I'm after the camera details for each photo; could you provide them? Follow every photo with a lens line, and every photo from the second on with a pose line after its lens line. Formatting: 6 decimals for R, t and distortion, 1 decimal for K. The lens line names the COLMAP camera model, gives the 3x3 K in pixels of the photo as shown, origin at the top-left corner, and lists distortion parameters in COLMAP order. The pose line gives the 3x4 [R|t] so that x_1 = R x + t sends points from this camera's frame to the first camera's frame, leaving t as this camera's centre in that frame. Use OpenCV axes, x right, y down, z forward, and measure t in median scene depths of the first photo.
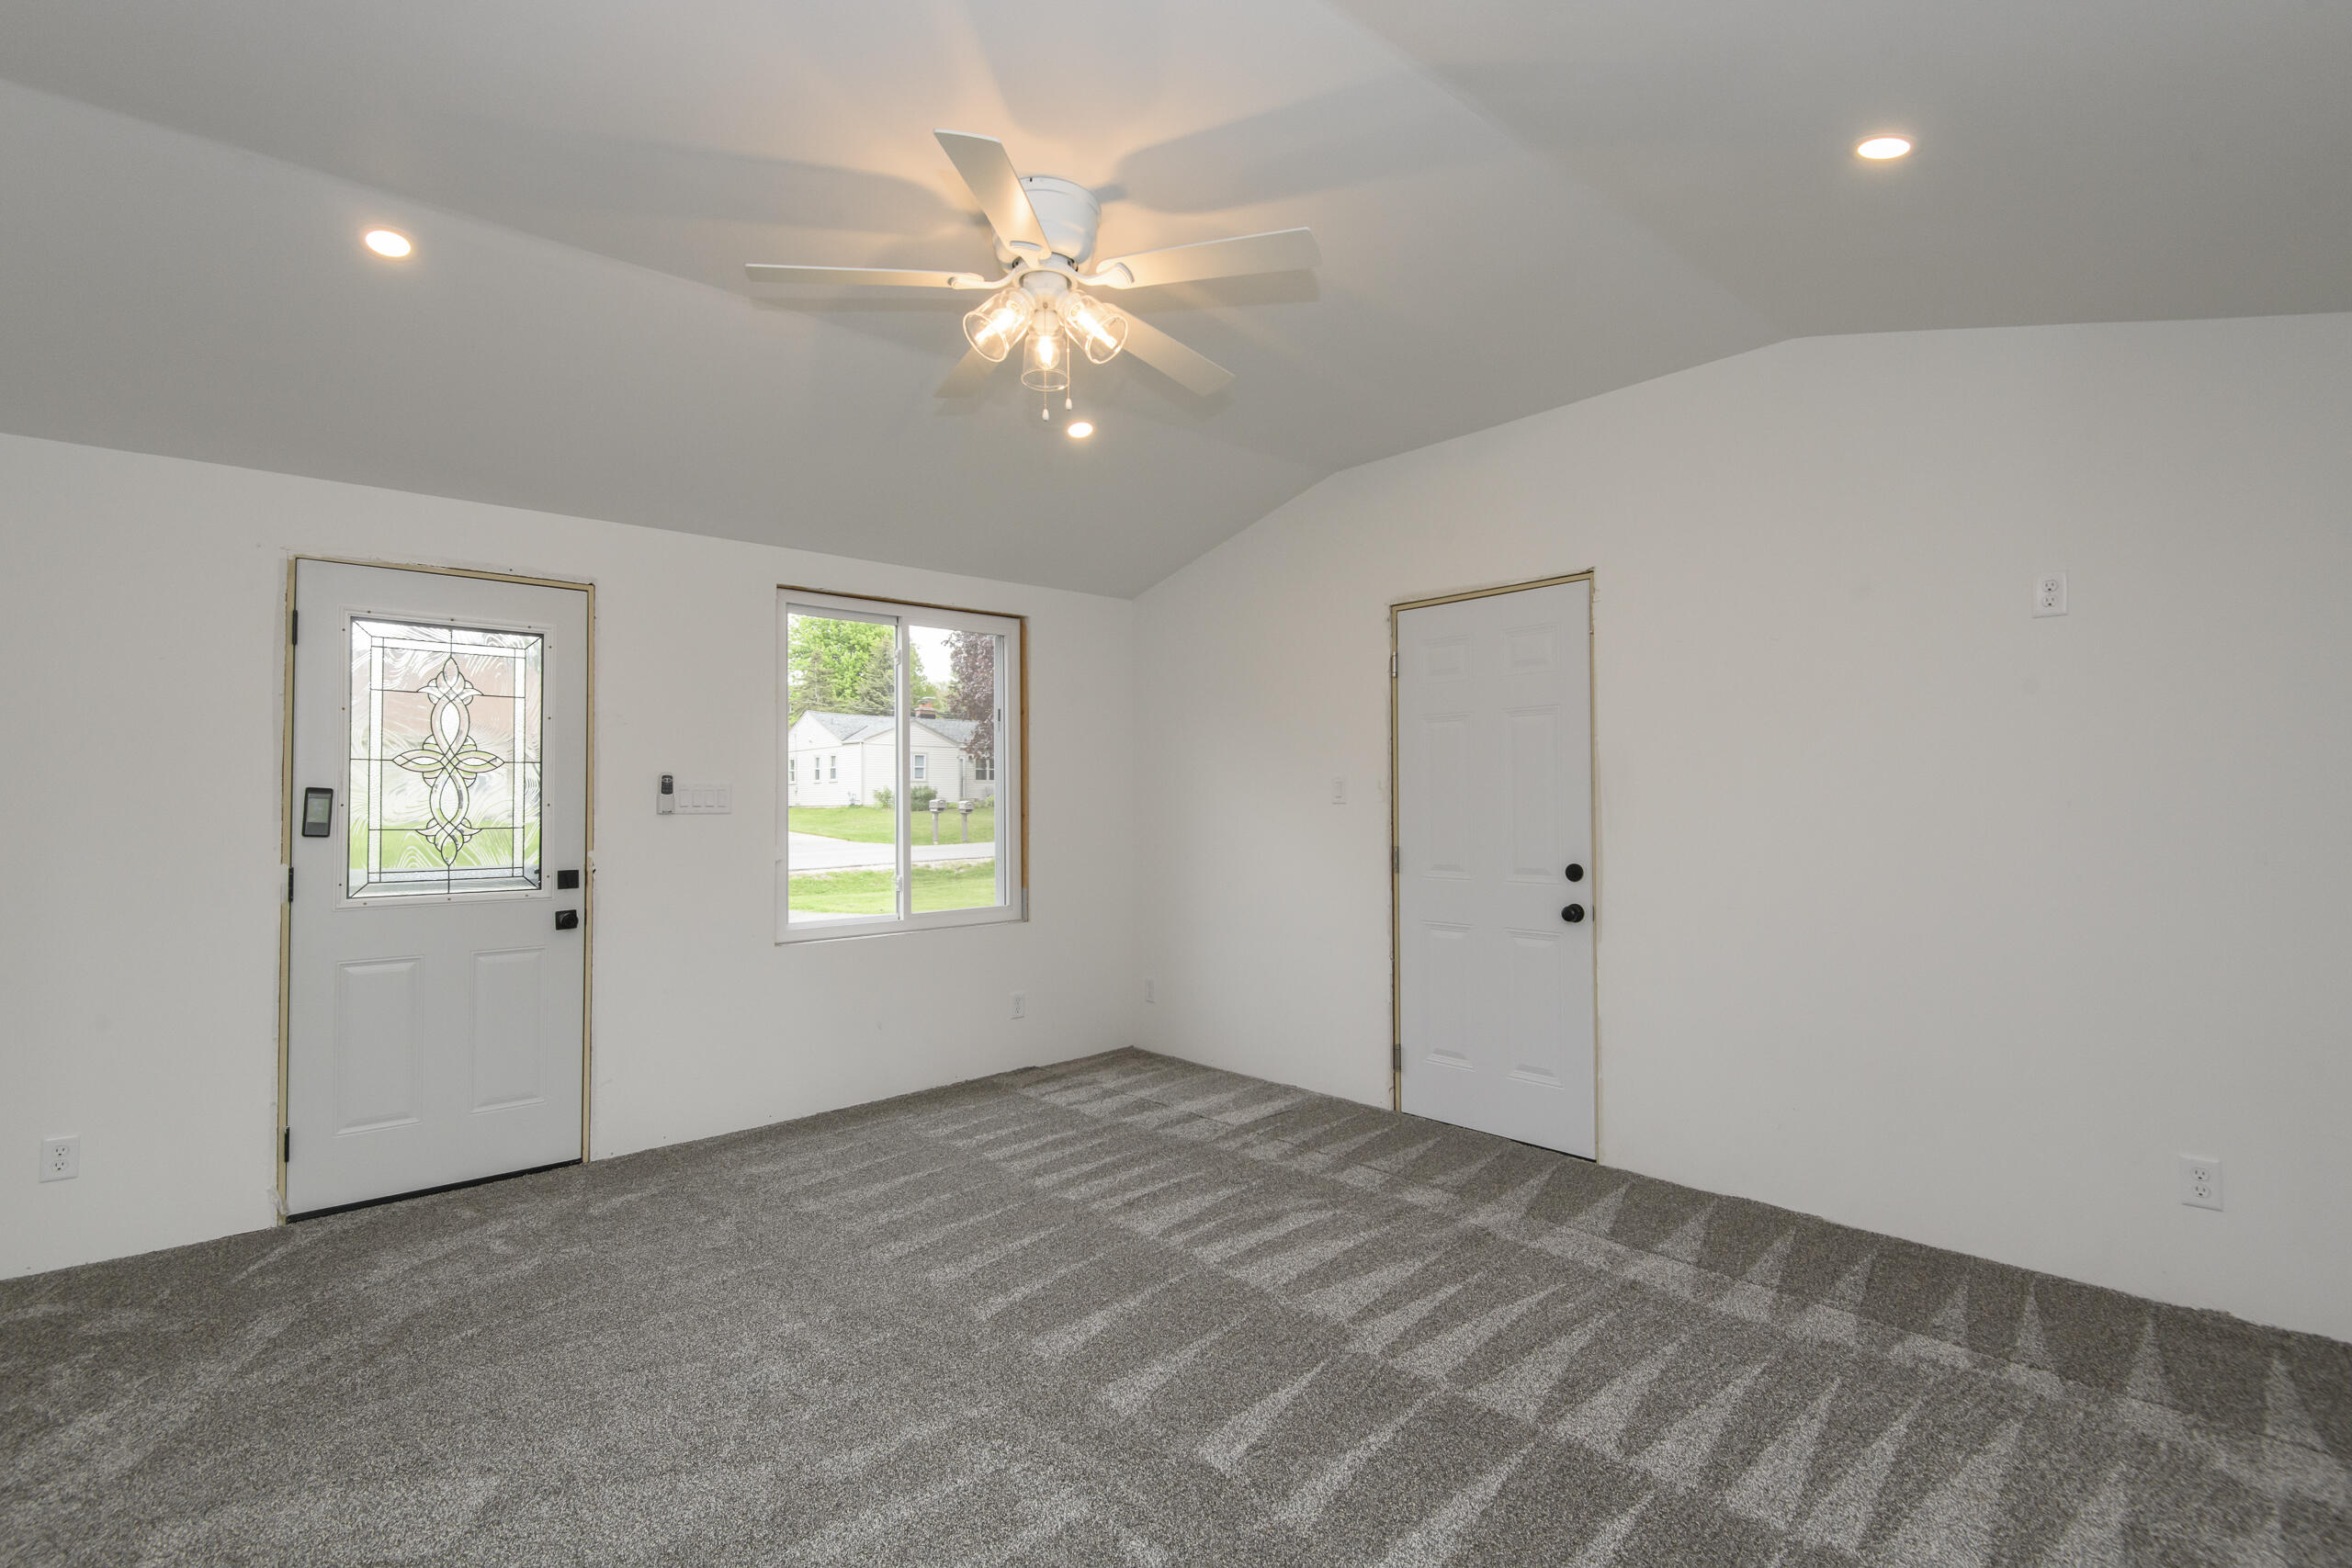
lens RADIAL K [[1074.1, 0, 1176.8], [0, 1074.1, 779.2], [0, 0, 1]] dist [0.025159, -0.012400]
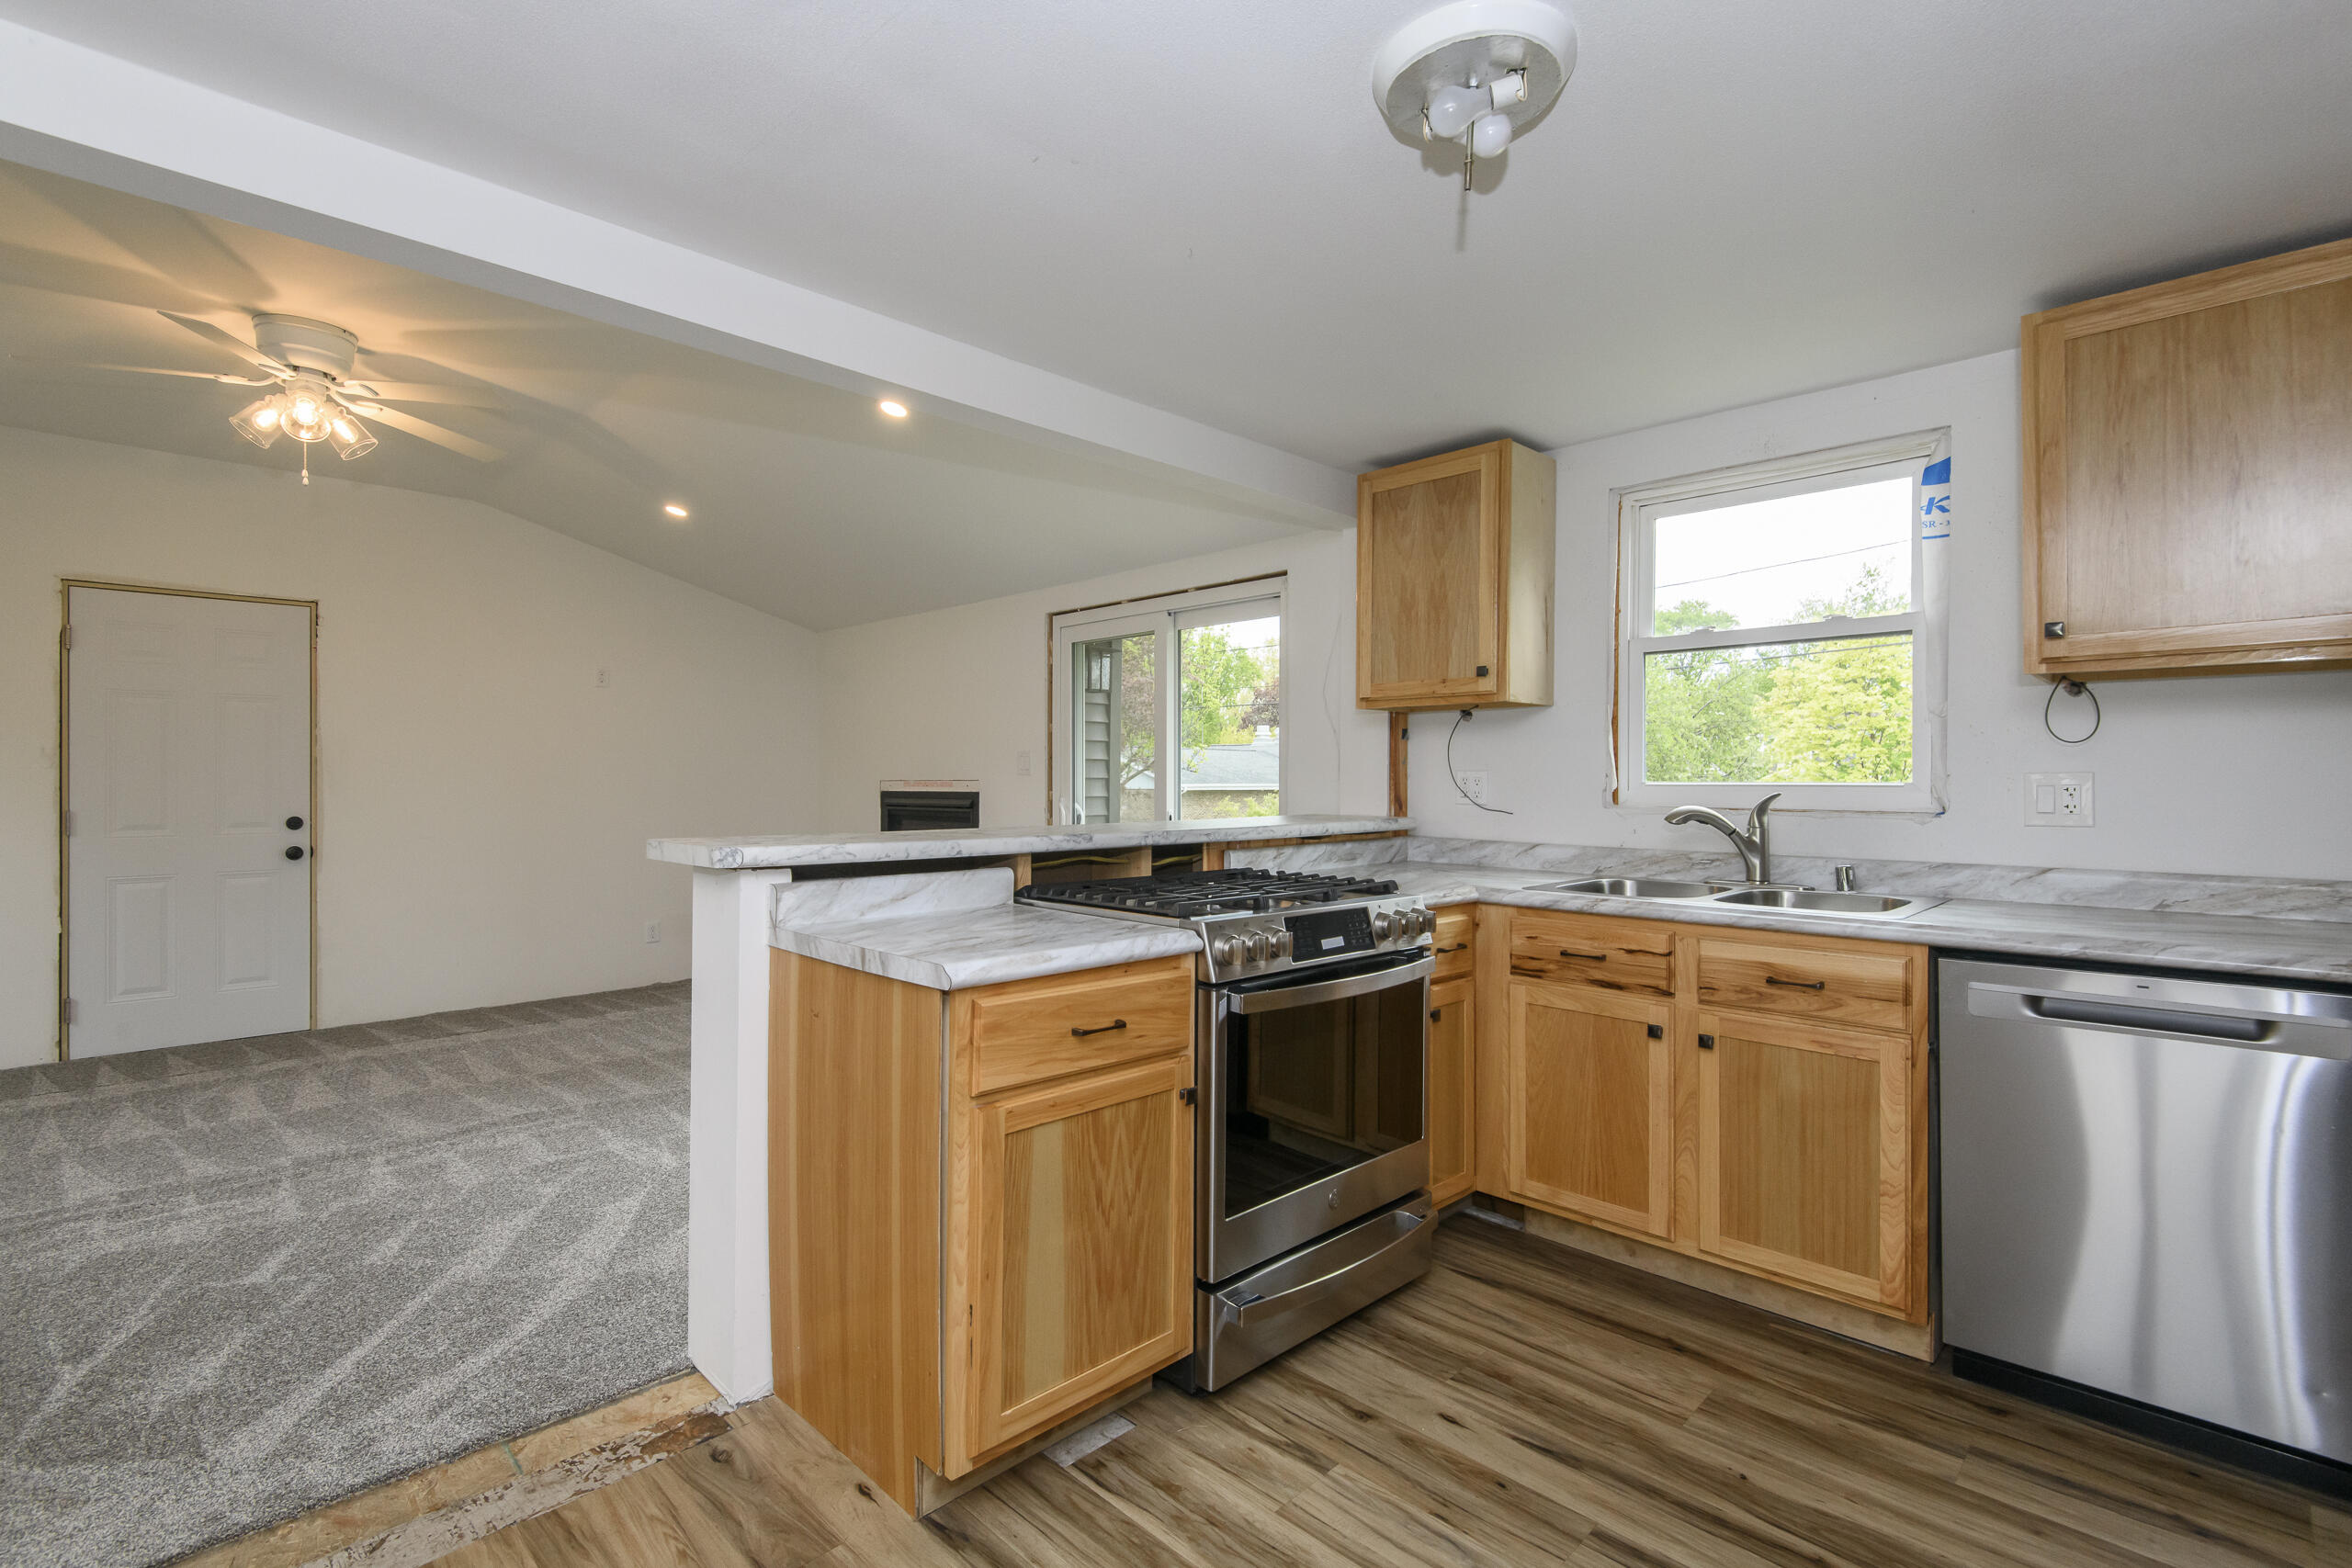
lens RADIAL K [[1074.1, 0, 1165.2], [0, 1074.1, 776.9], [0, 0, 1]] dist [0.025159, -0.012400]
pose [[-0.044804, 0.004466, 0.998986, -1.176605], [-0.028867, 0.999567, -0.005763, 0.006475], [-0.998579, -0.029096, -0.044656, -0.026360]]
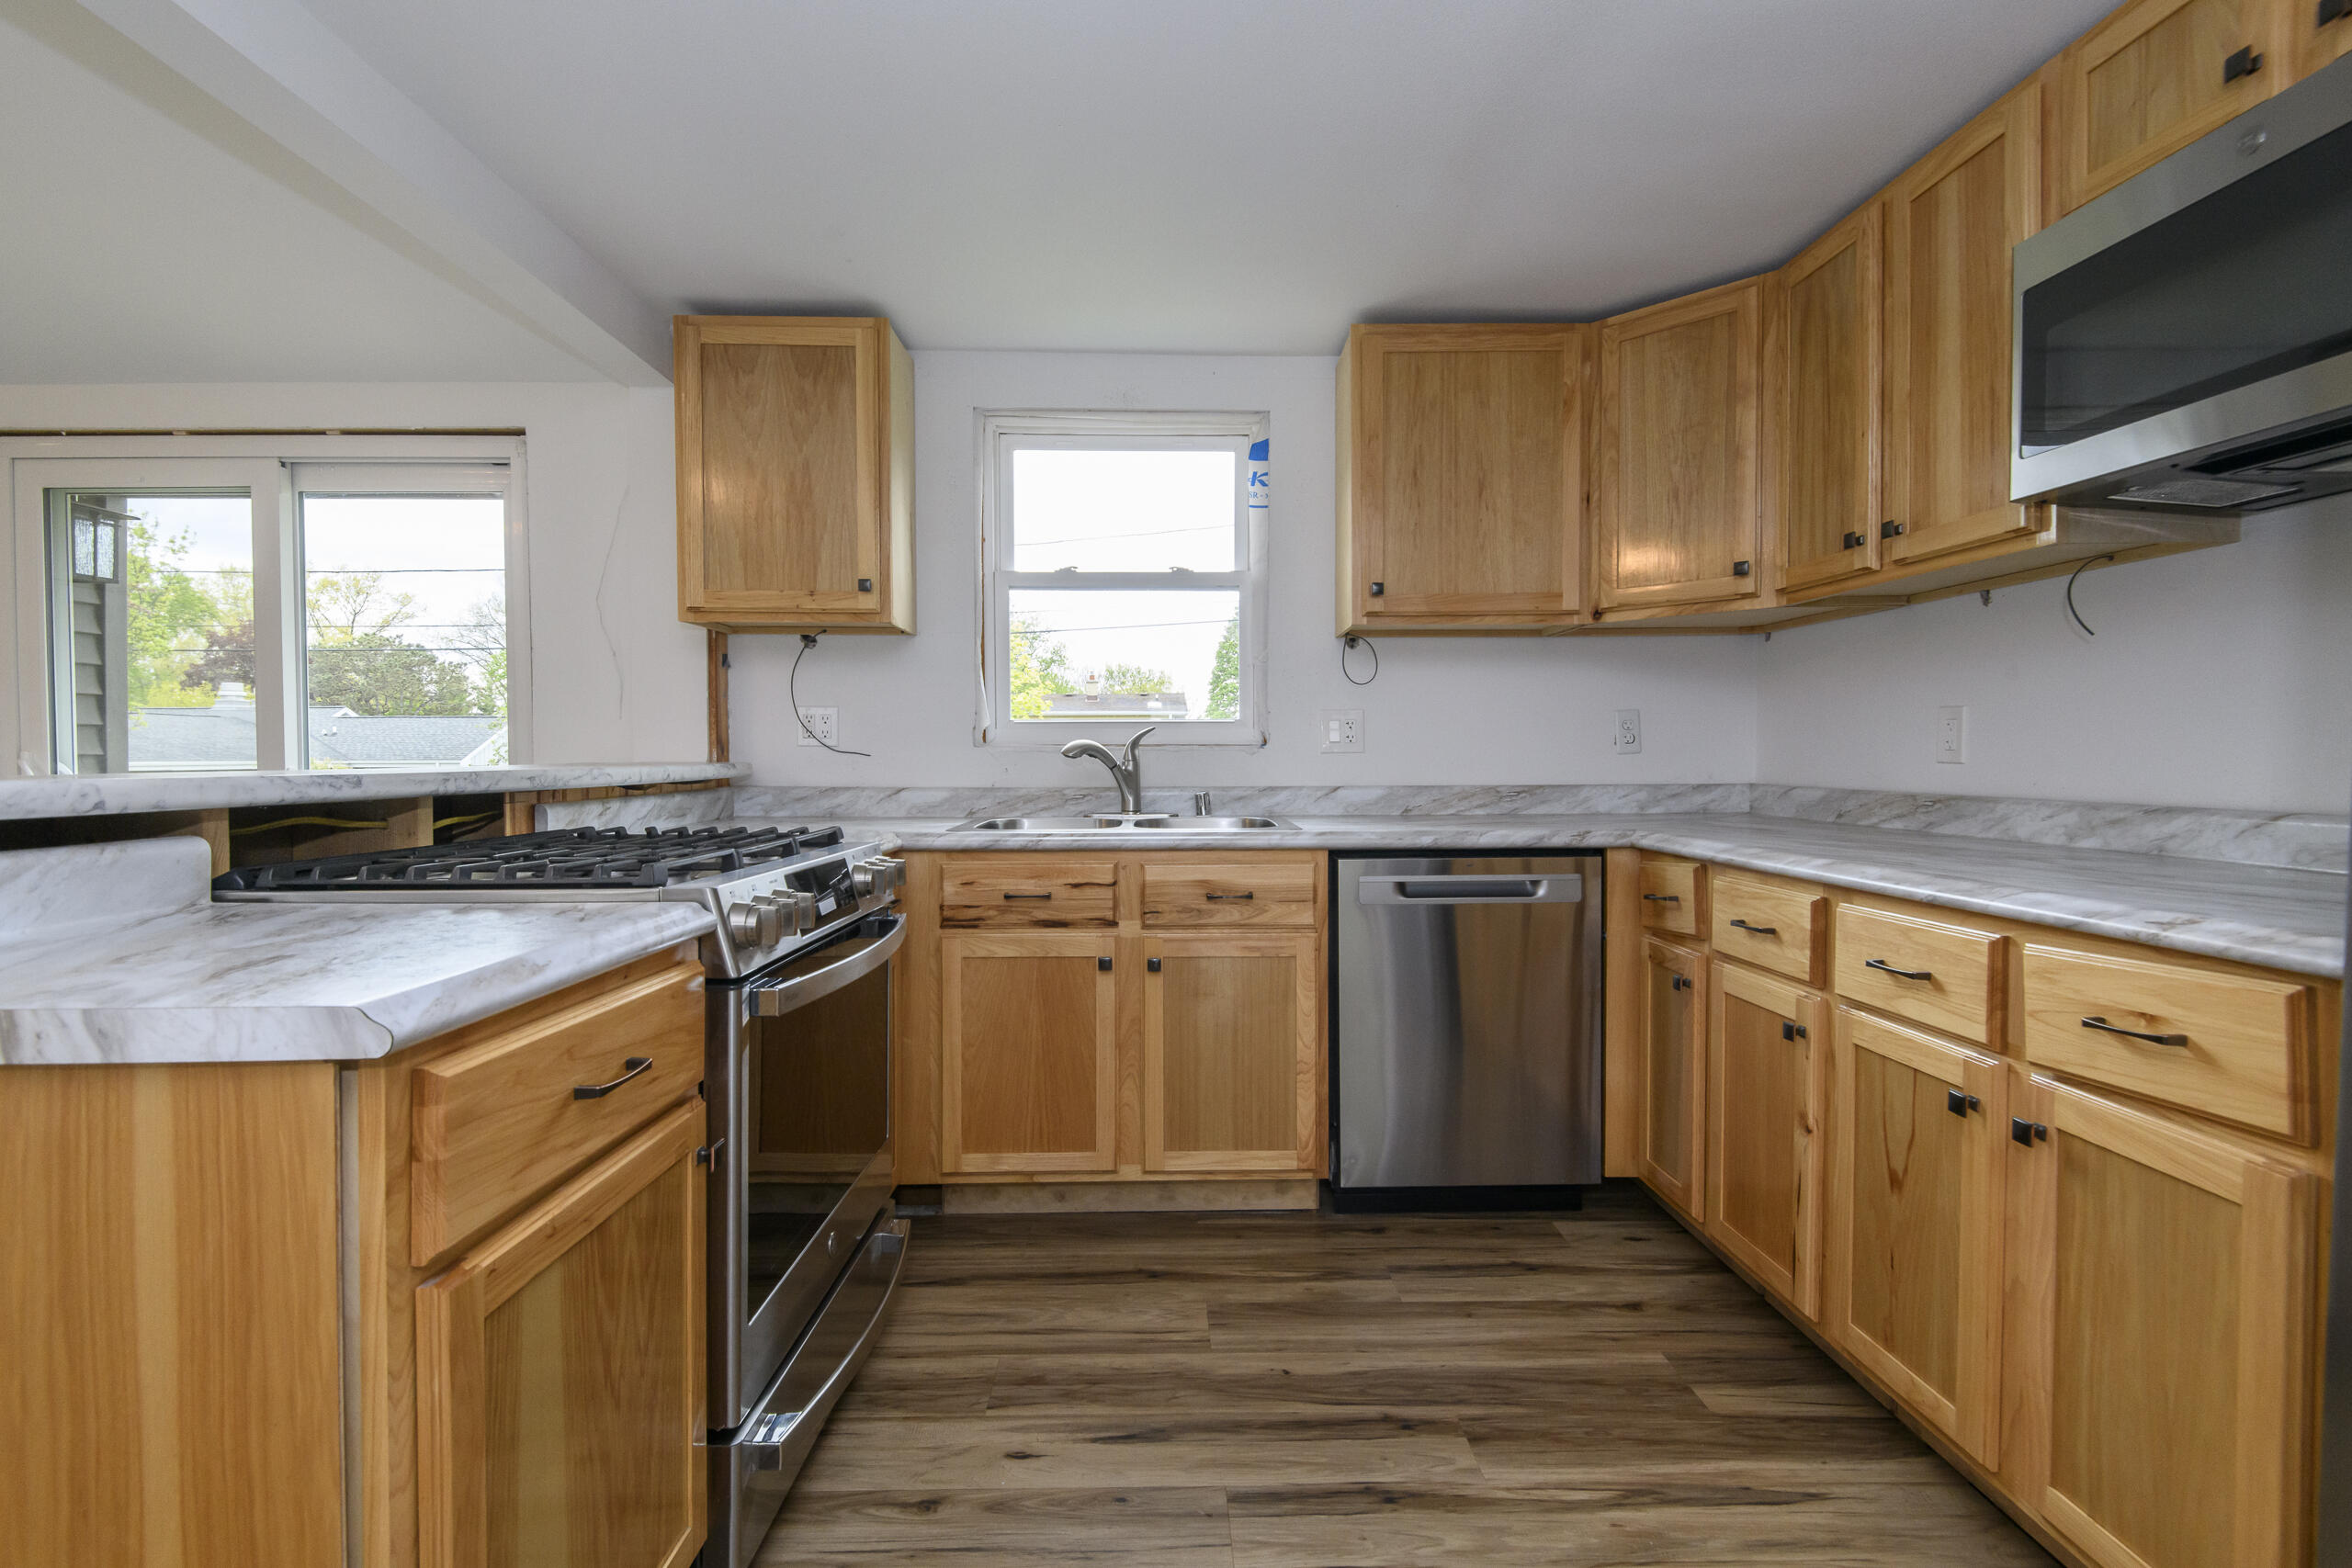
lens RADIAL K [[1074.1, 0, 1178.5], [0, 1074.1, 780.2], [0, 0, 1]] dist [0.025159, -0.012400]
pose [[-0.756895, -0.011273, 0.653439, -0.917207], [-0.014266, 0.999898, 0.000725, 0.049287], [-0.653380, -0.008773, -0.756979, 0.137813]]
